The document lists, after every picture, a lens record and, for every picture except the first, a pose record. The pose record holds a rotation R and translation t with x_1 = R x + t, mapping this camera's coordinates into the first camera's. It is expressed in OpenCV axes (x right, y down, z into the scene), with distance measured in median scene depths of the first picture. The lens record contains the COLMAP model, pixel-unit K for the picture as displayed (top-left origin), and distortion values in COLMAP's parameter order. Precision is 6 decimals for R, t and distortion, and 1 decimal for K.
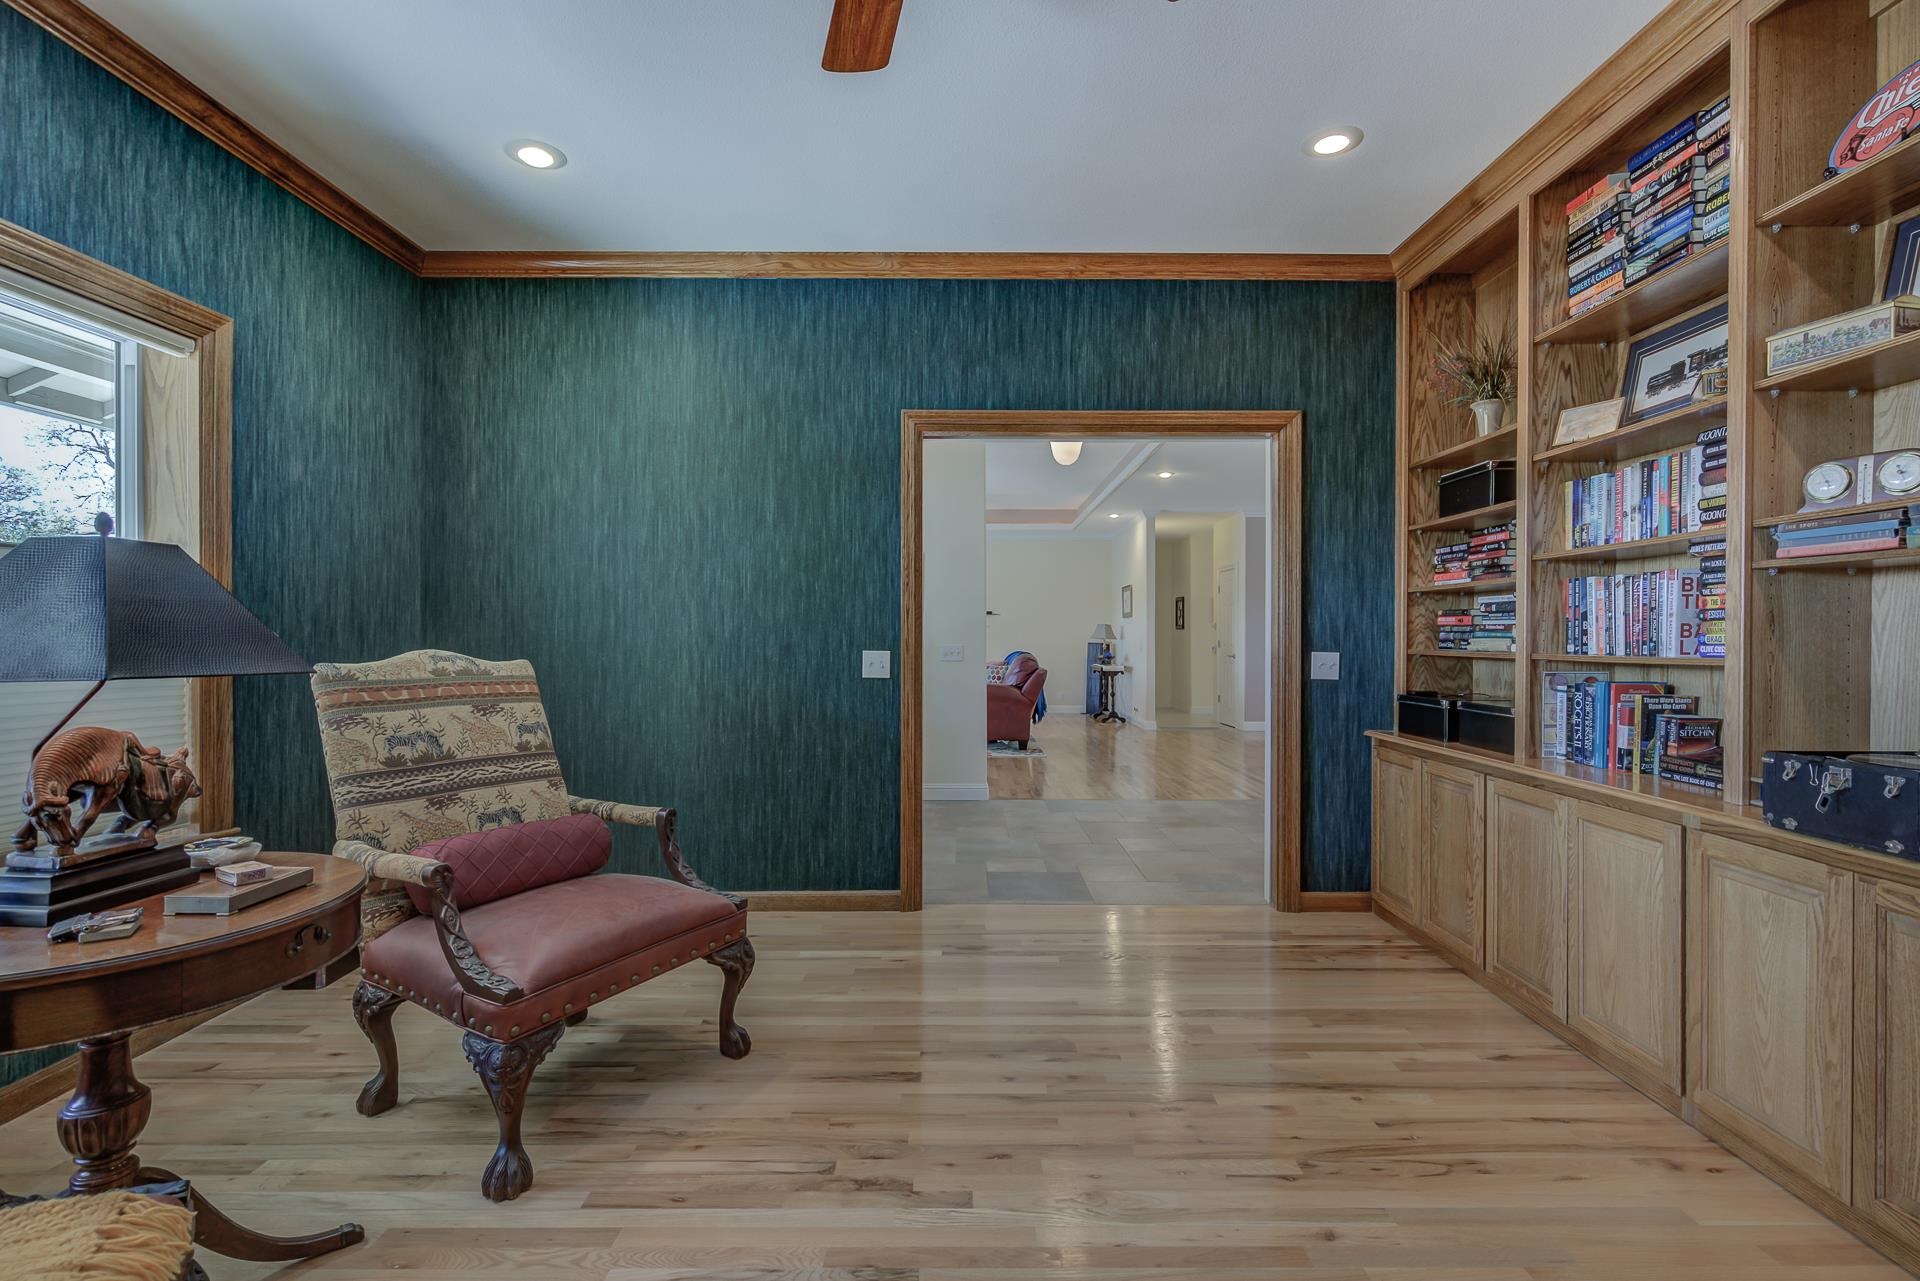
lens RADIAL K [[883.3, 0, 960.0], [0, 883.3, 640.5], [0, 0, 1]] dist [0.011507, -0.007487]
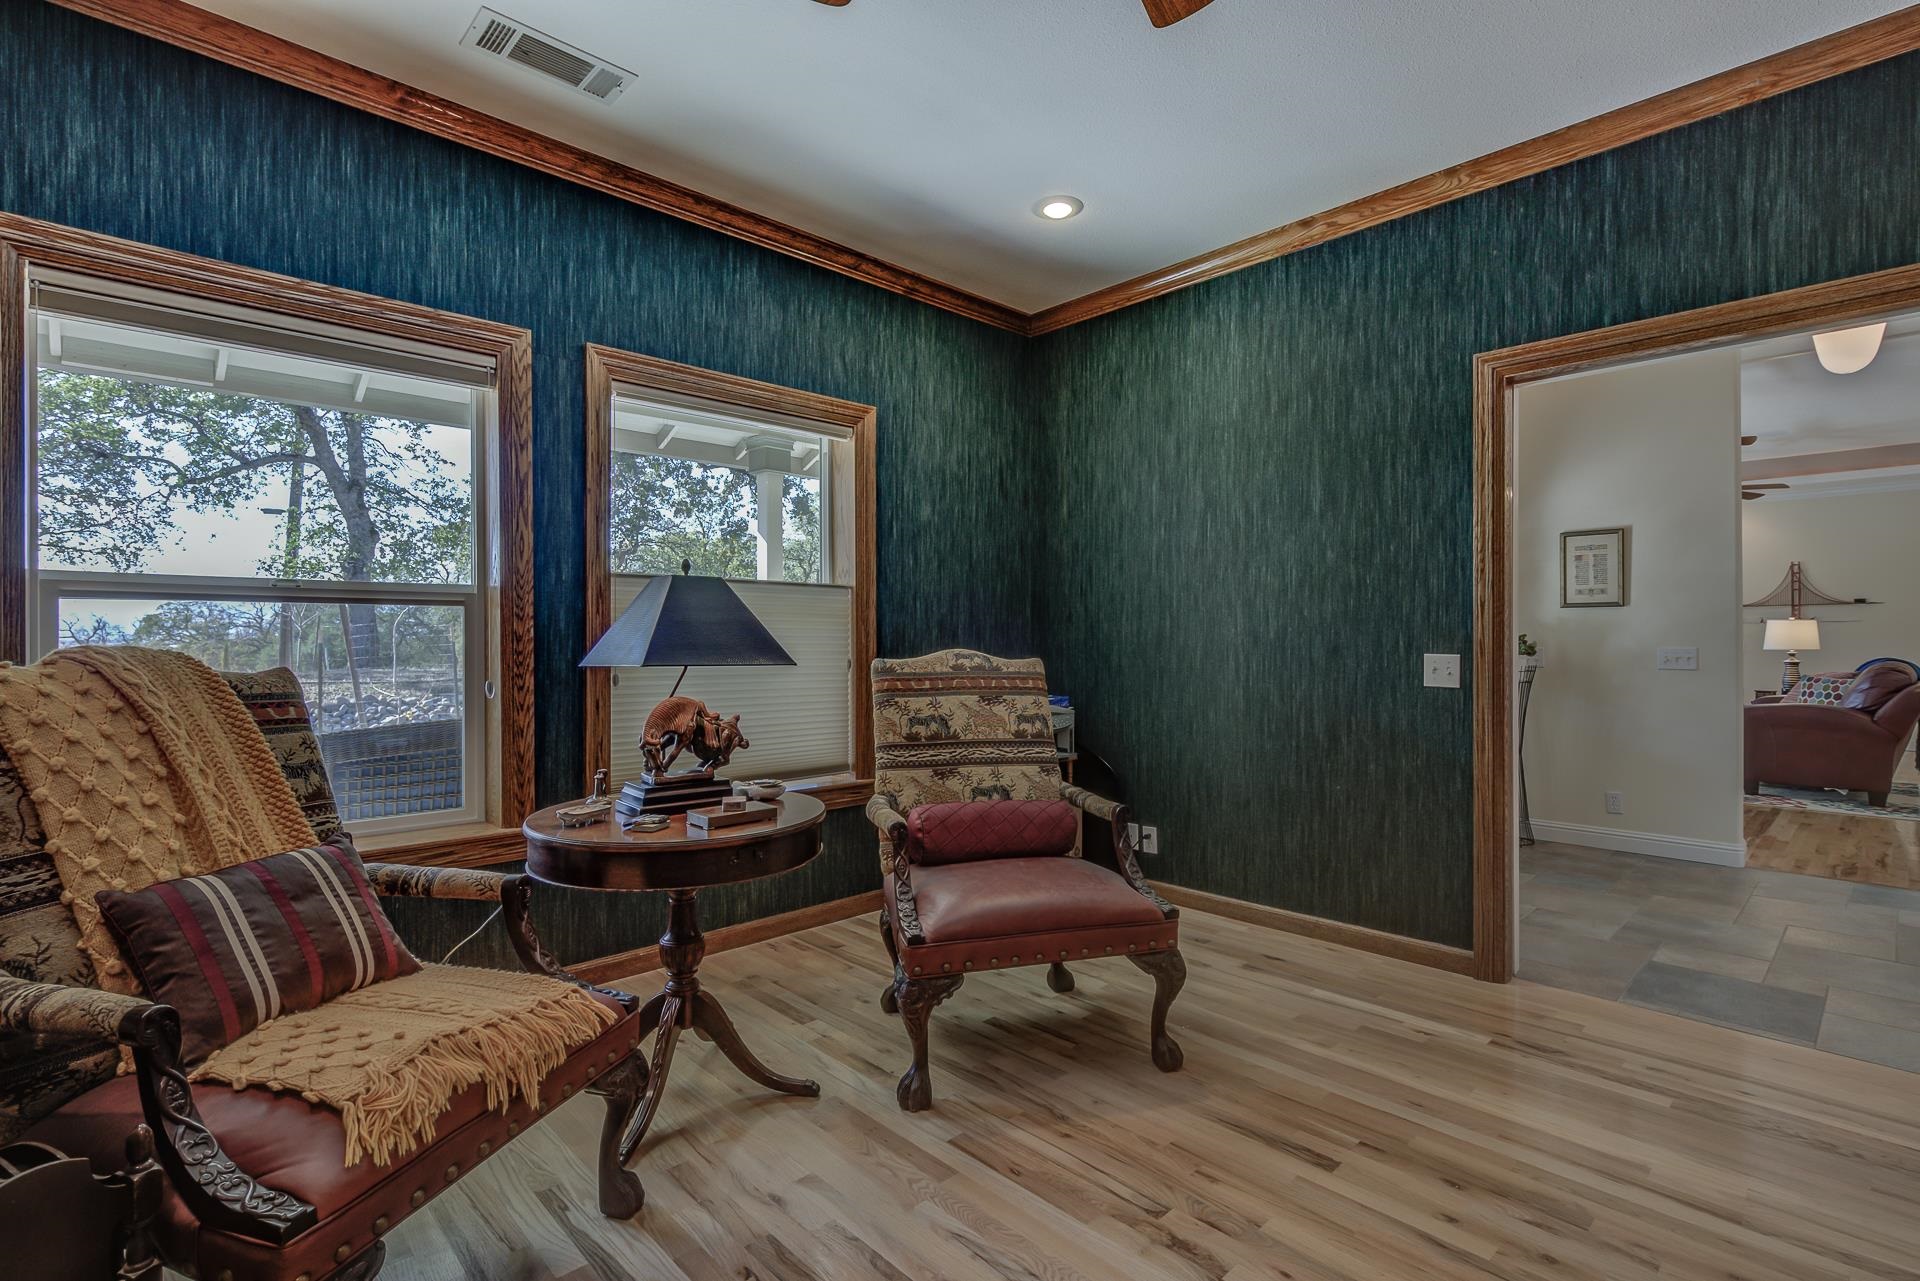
lens RADIAL K [[883.3, 0, 960.0], [0, 883.3, 640.5], [0, 0, 1]] dist [0.011507, -0.007487]
pose [[0.700553, -0.001268, -0.713599, 0.181602], [-0.000272, 0.999998, -0.002044, 0.000956], [0.713600, 0.001626, 0.700551, 0.100495]]
